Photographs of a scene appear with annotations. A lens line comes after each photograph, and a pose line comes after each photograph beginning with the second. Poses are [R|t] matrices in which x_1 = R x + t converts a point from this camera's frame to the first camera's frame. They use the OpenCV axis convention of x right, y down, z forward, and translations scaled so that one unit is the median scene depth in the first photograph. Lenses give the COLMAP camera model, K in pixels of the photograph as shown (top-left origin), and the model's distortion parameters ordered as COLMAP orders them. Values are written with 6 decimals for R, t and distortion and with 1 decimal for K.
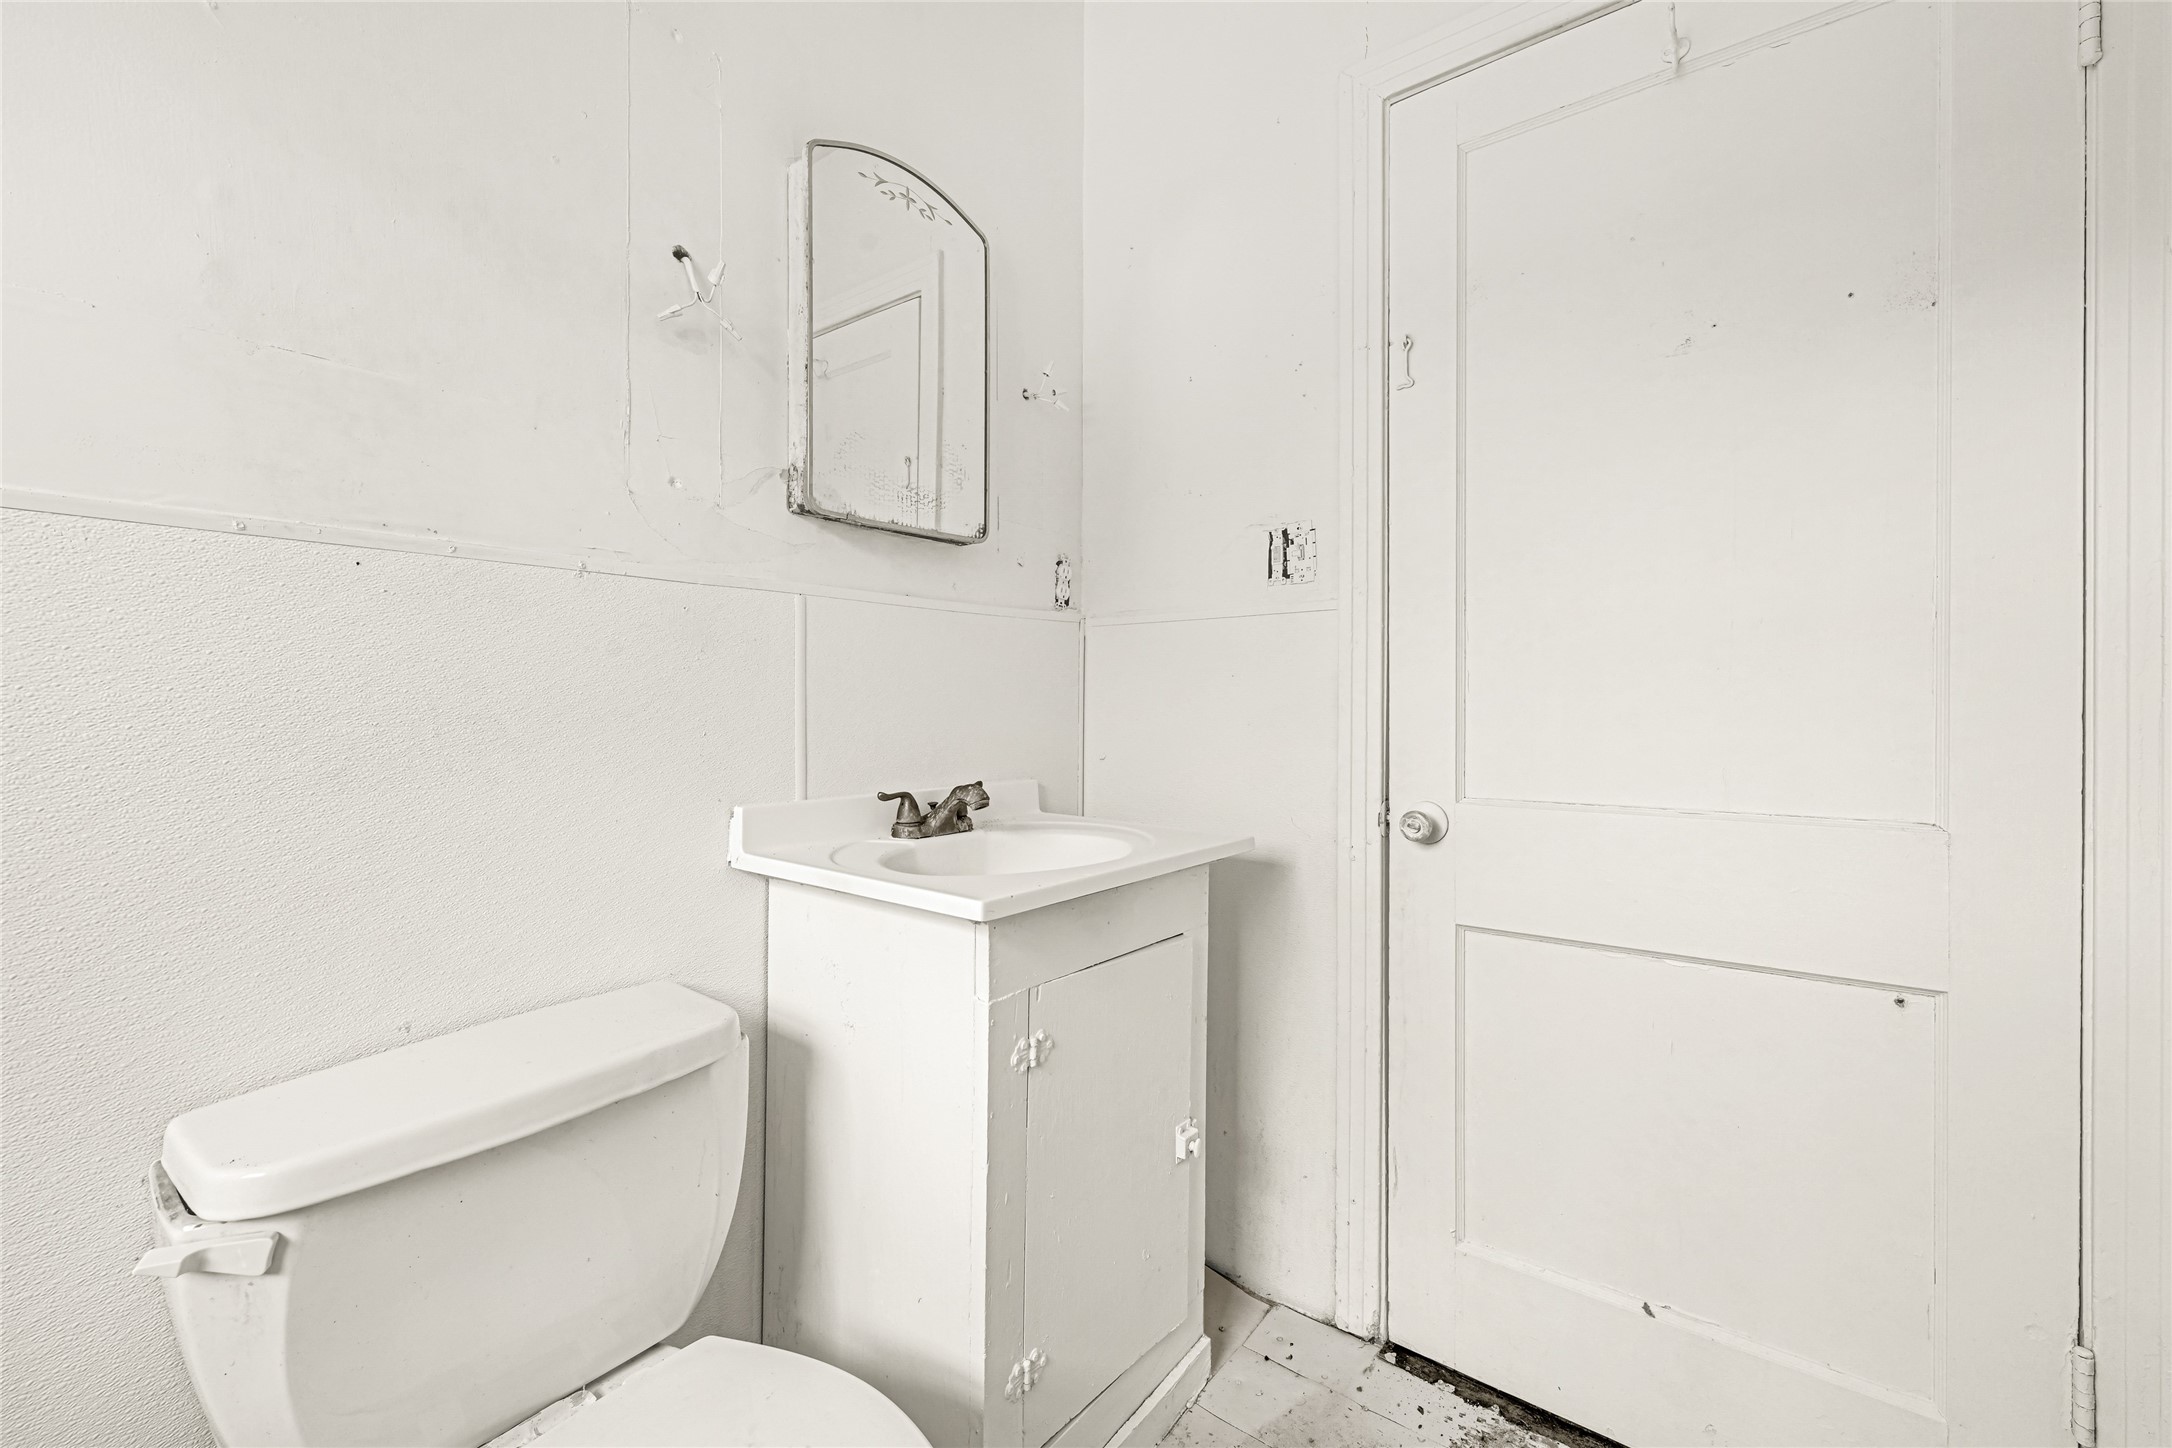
lens RADIAL K [[886.6, 0, 1086.0], [0, 886.6, 724.0], [0, 0, 1]] dist [-0.000820, 0.000155]
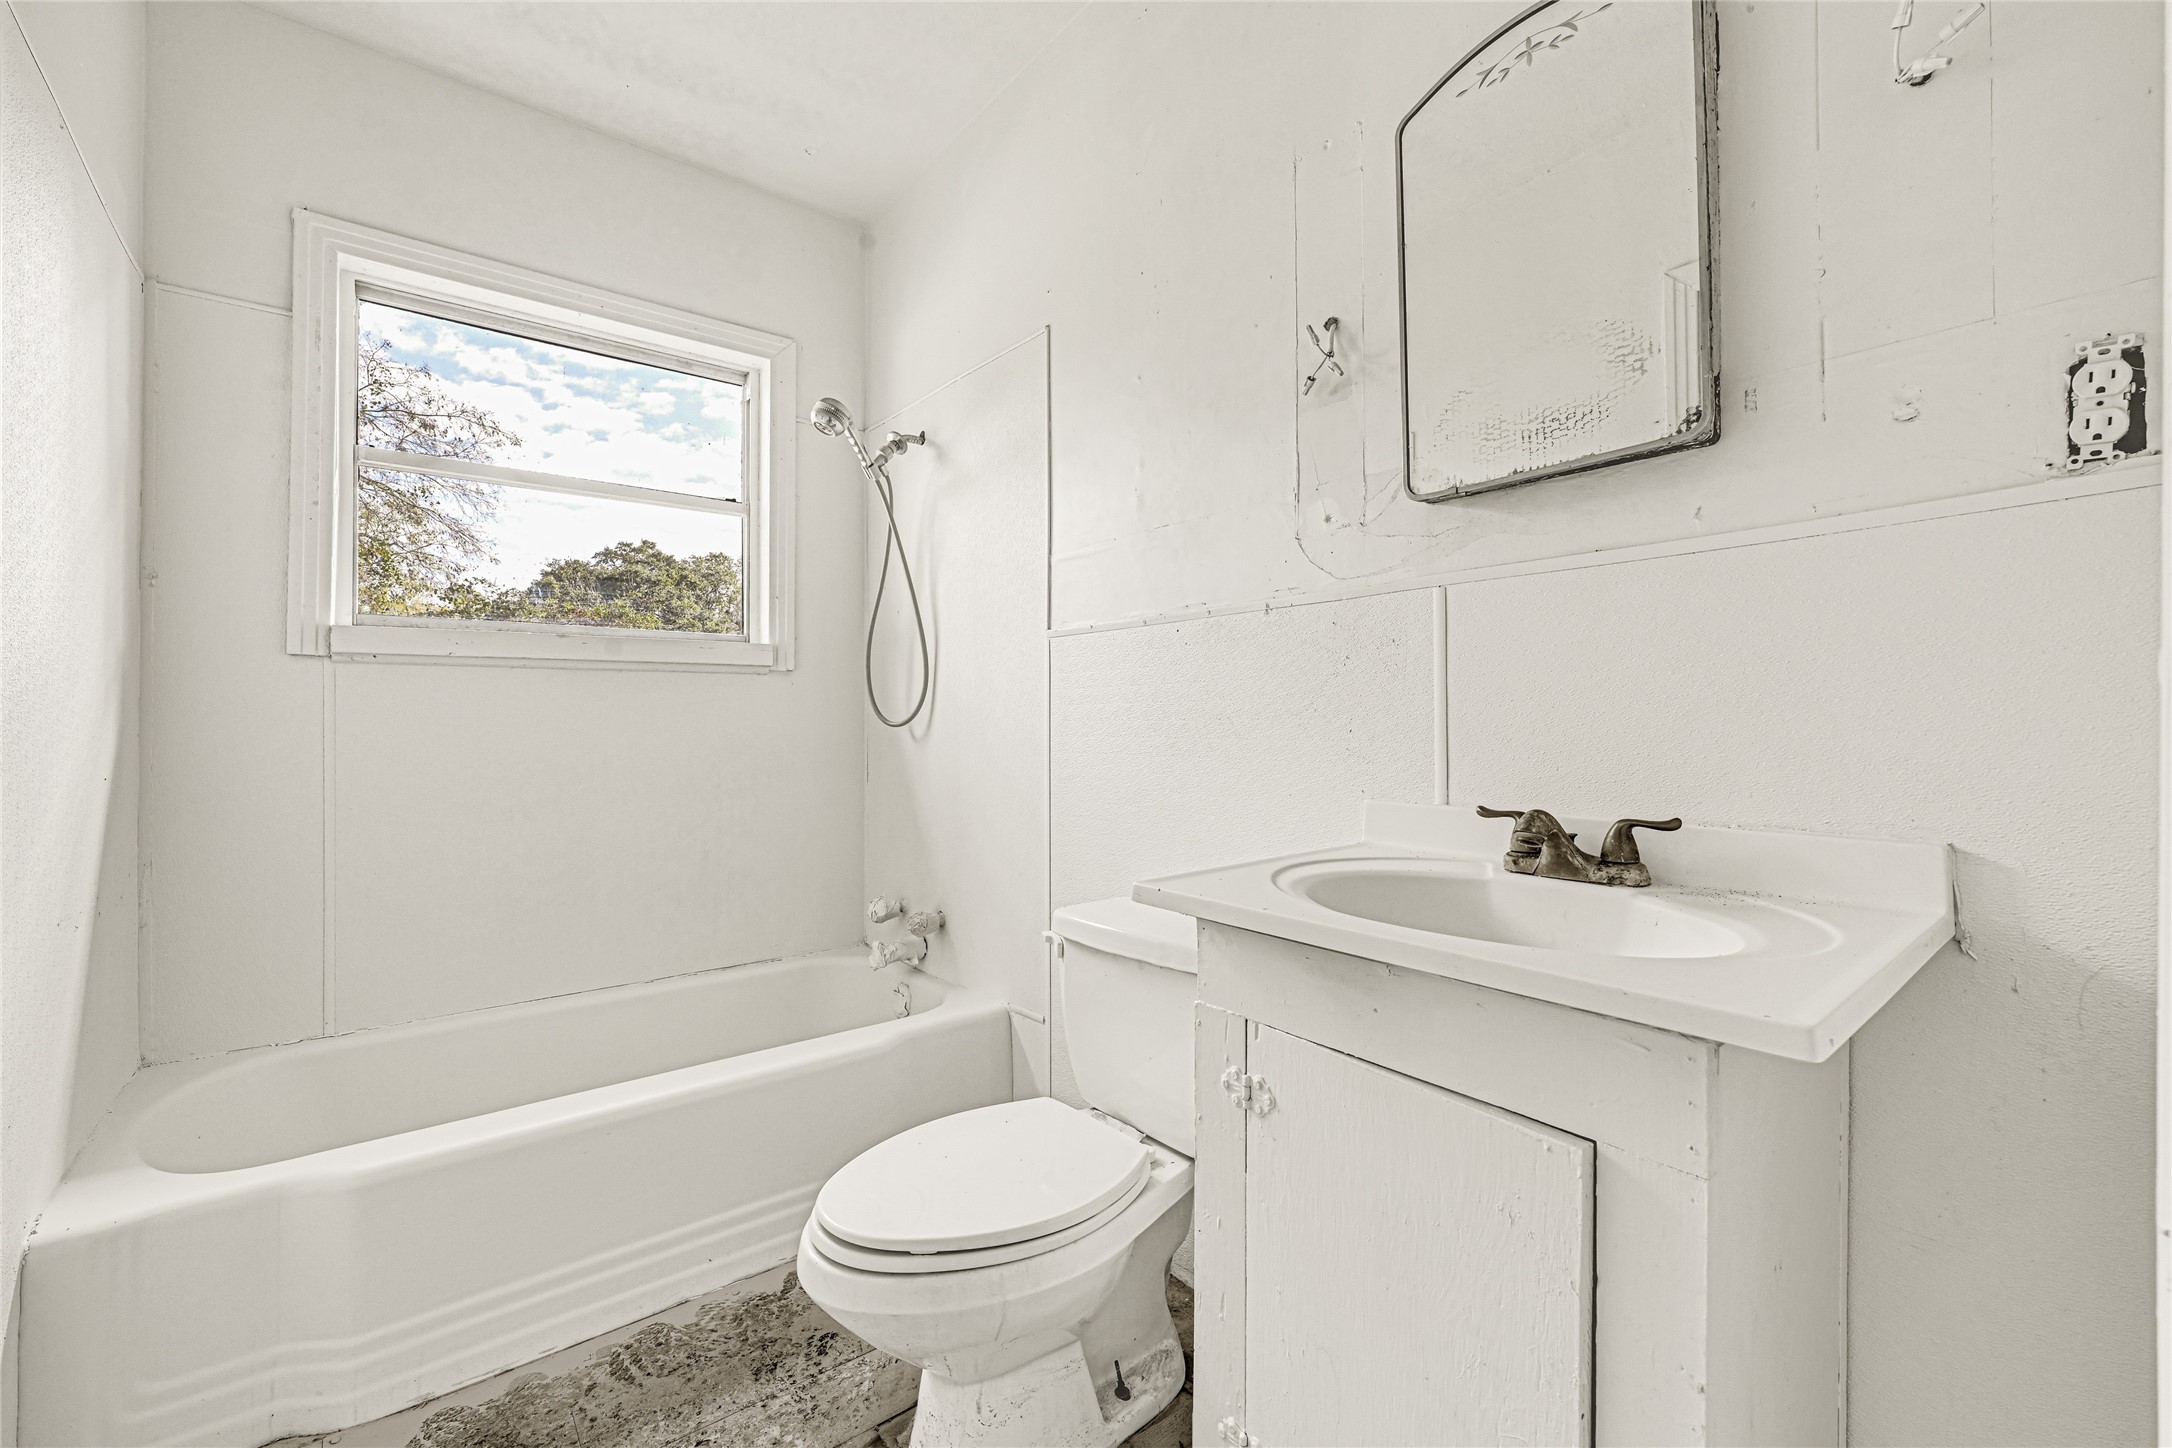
lens RADIAL K [[913.3, 0, 1091.0], [0, 913.3, 721.3], [0, 0, 1]] dist [0.000472, 0.000221]
pose [[-0.229552, 0.005944, -0.973278, 1.019202], [-0.012509, 0.999881, 0.009057, -0.008559], [0.973216, 0.014254, -0.229450, 1.231669]]
